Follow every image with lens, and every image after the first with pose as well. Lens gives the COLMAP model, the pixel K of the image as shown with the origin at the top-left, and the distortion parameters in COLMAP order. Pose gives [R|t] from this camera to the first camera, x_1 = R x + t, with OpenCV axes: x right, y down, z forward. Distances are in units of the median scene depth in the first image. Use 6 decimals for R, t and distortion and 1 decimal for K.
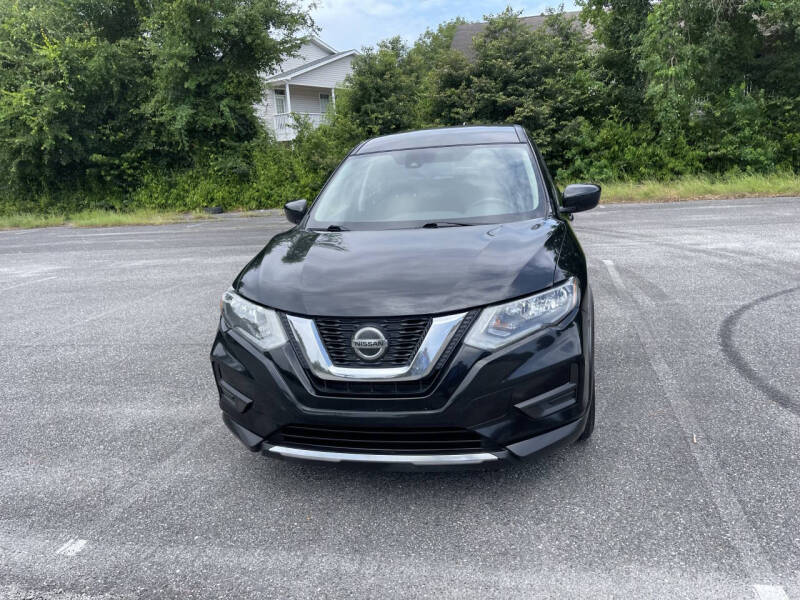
lens RADIAL K [[611.5, 0, 408.7], [0, 611.5, 293.7], [0, 0, 1]] dist [0.062745, -0.079461]
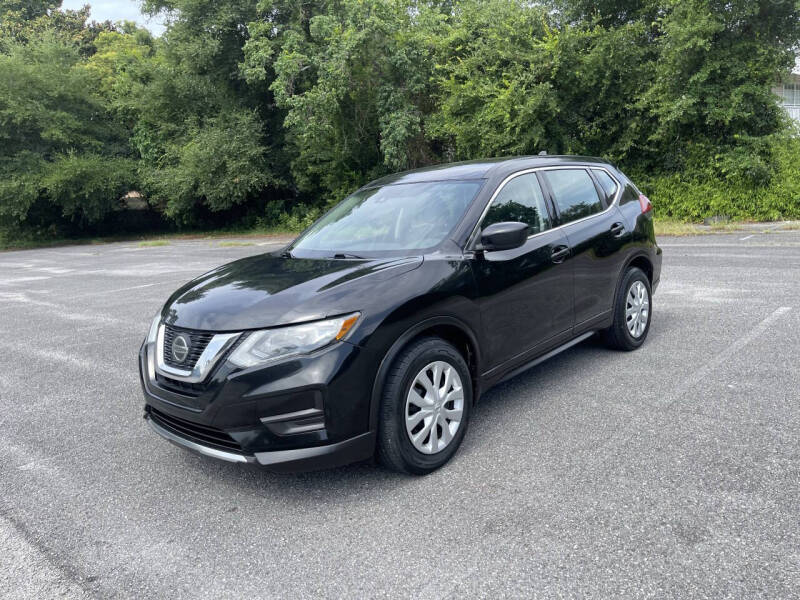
lens RADIAL K [[611.5, 0, 408.7], [0, 611.5, 293.7], [0, 0, 1]] dist [0.062745, -0.079461]
pose [[0.865017, 0.083388, -0.494765, 0.845092], [-0.096072, 0.995374, -0.000205, -0.067470], [0.492460, 0.047710, 0.869027, 0.112048]]
